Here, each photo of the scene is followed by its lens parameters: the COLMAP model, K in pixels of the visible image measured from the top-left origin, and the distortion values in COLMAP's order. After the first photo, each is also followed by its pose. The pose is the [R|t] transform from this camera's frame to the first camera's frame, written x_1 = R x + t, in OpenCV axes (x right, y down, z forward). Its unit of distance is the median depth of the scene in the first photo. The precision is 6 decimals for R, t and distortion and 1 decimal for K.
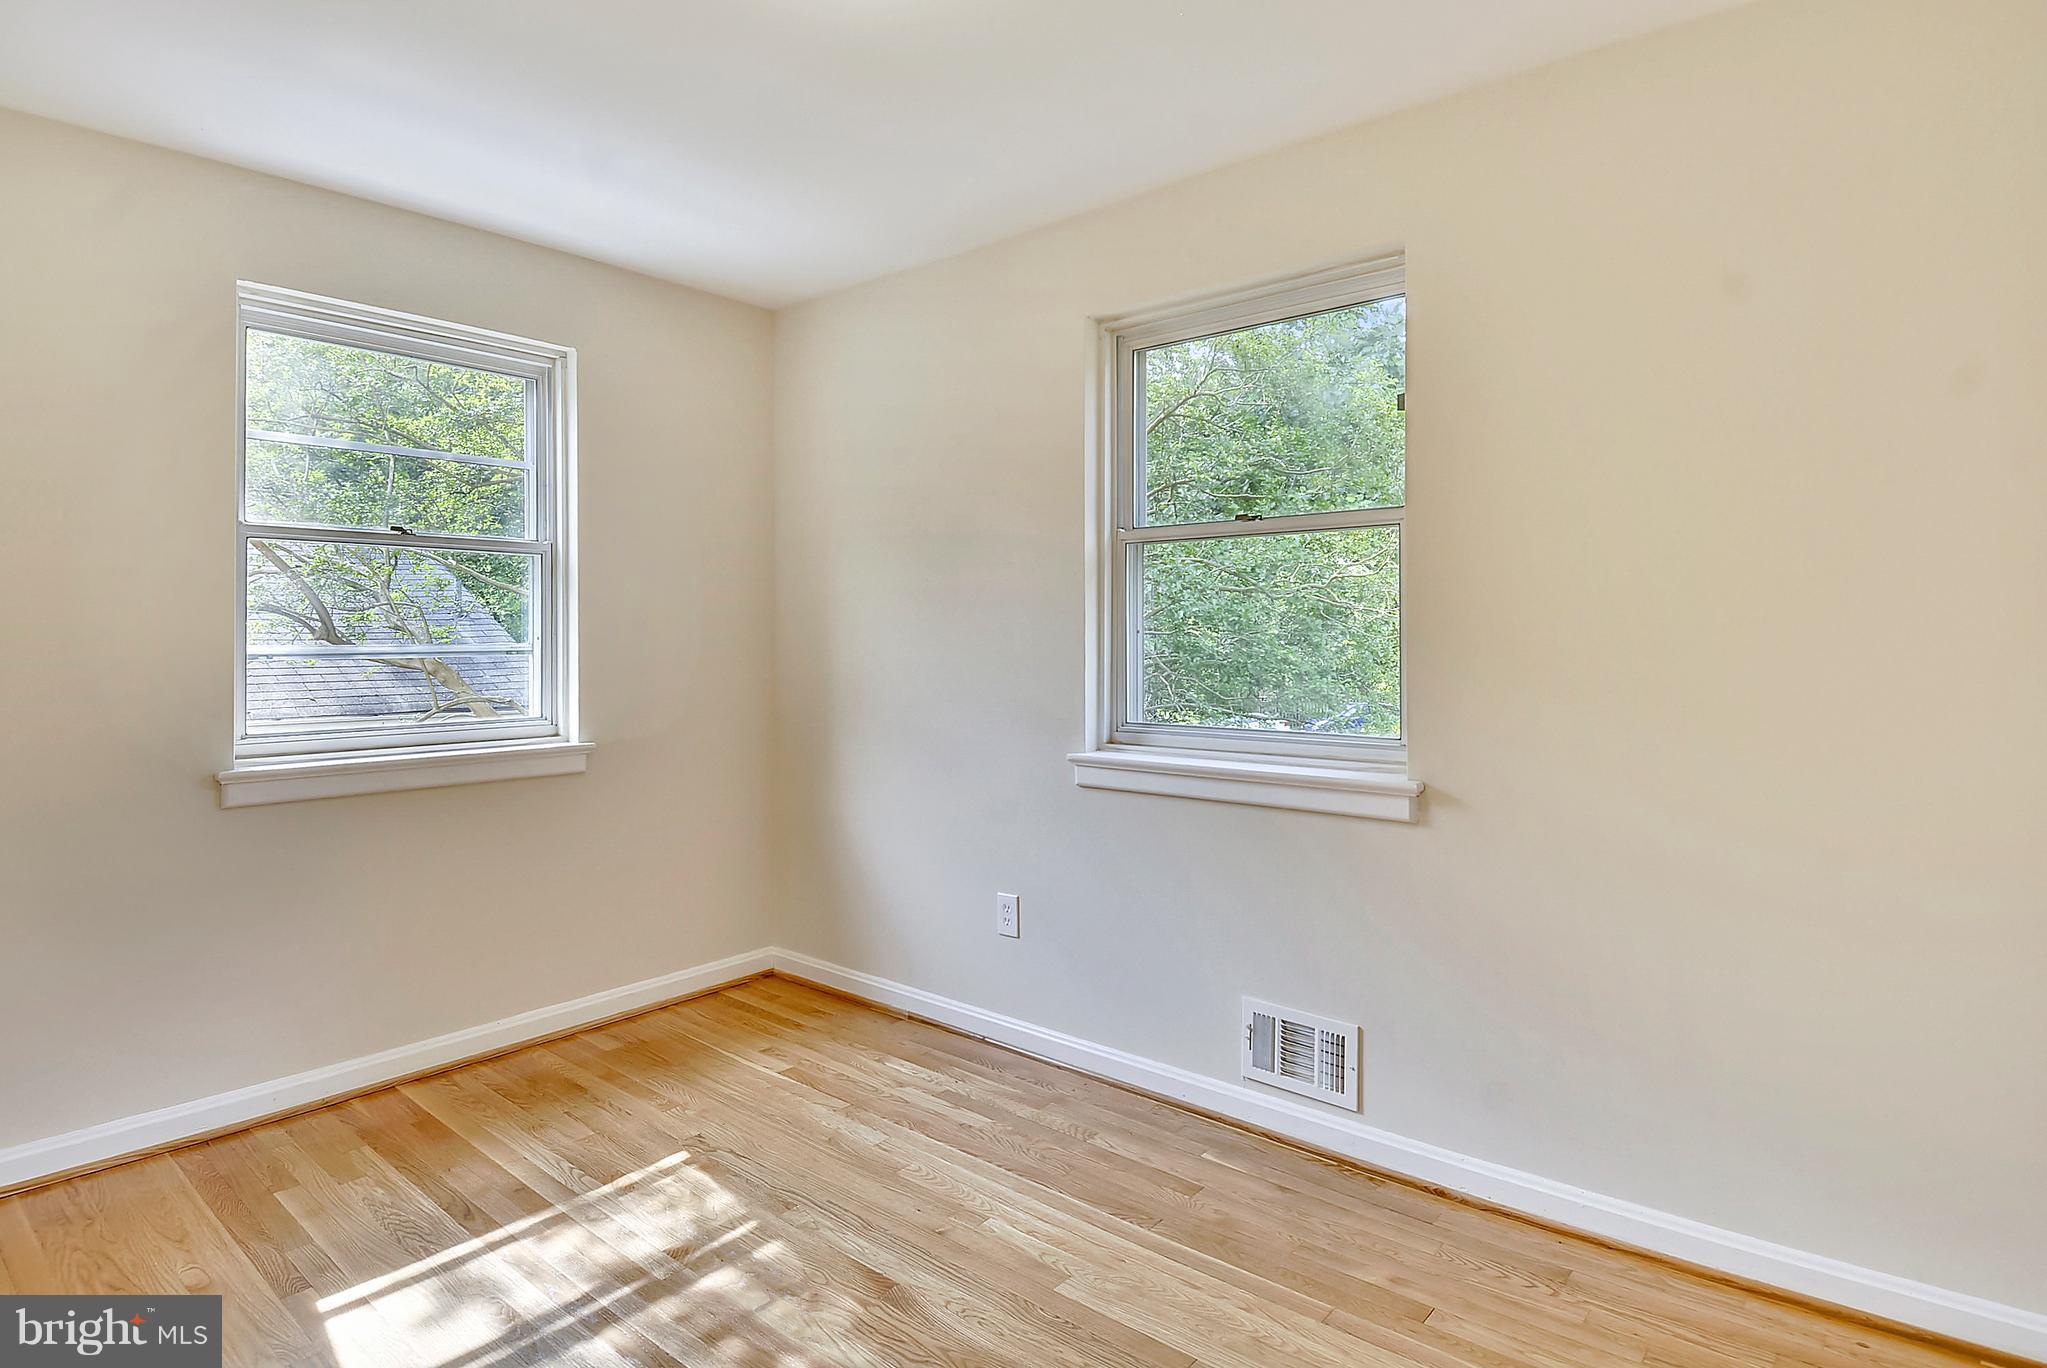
lens RADIAL K [[1079.7, 0, 1013.1], [0, 1079.7, 631.7], [0, 0, 1]] dist [0.026949, -0.034568]
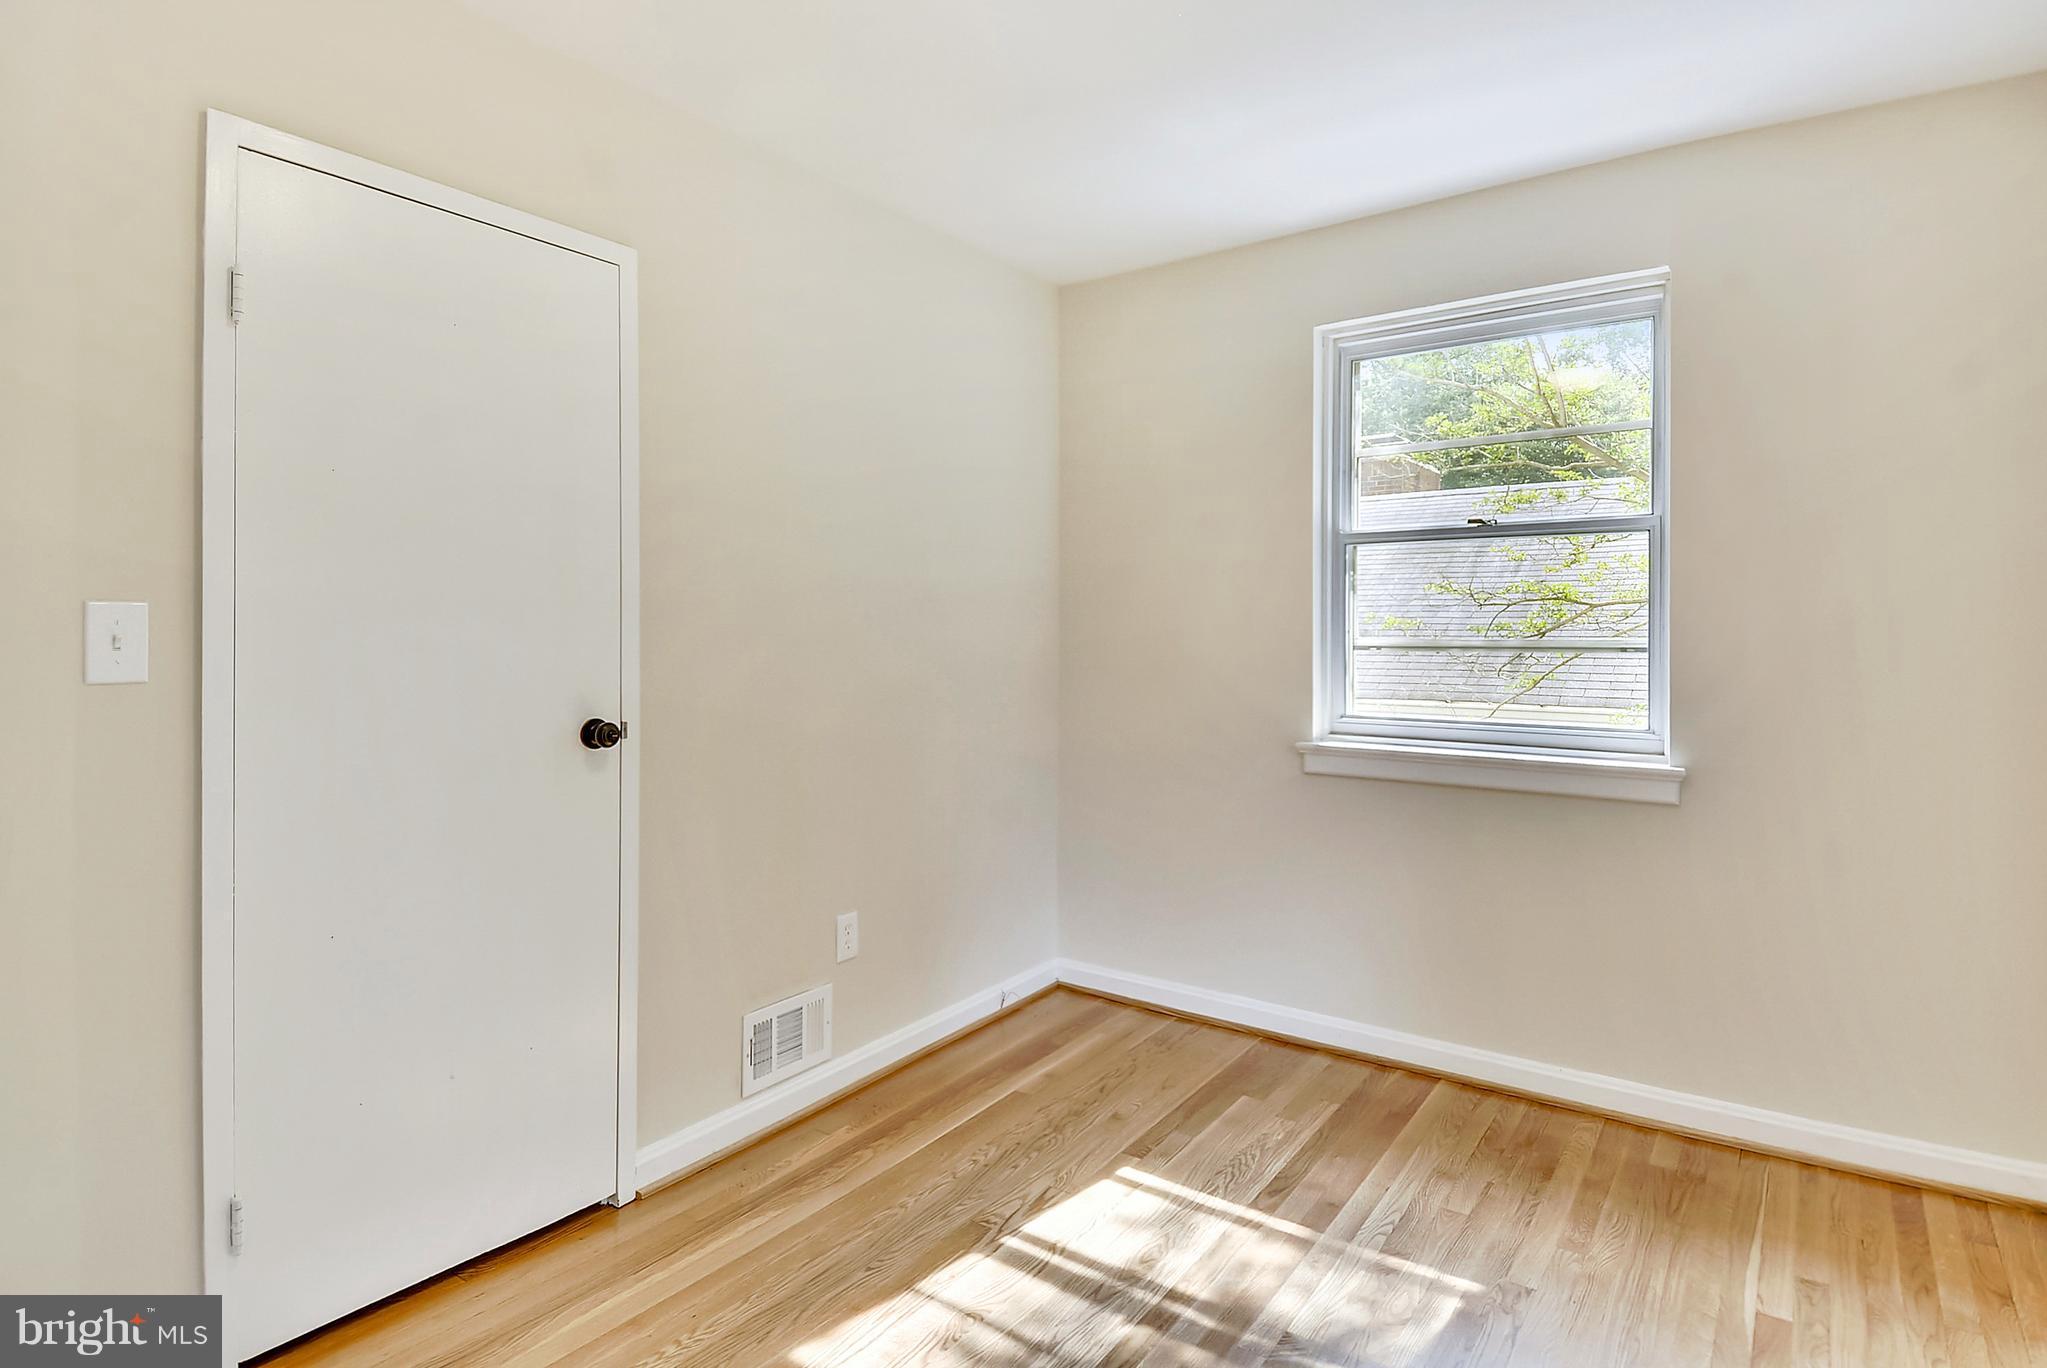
lens RADIAL K [[1079.7, 0, 1013.1], [0, 1079.7, 631.7], [0, 0, 1]] dist [0.026949, -0.034568]
pose [[0.076472, 0.003764, -0.997065, 0.450750], [-0.002221, 0.999991, 0.003605, 0.003885], [0.997069, 0.001939, 0.076480, 0.601150]]
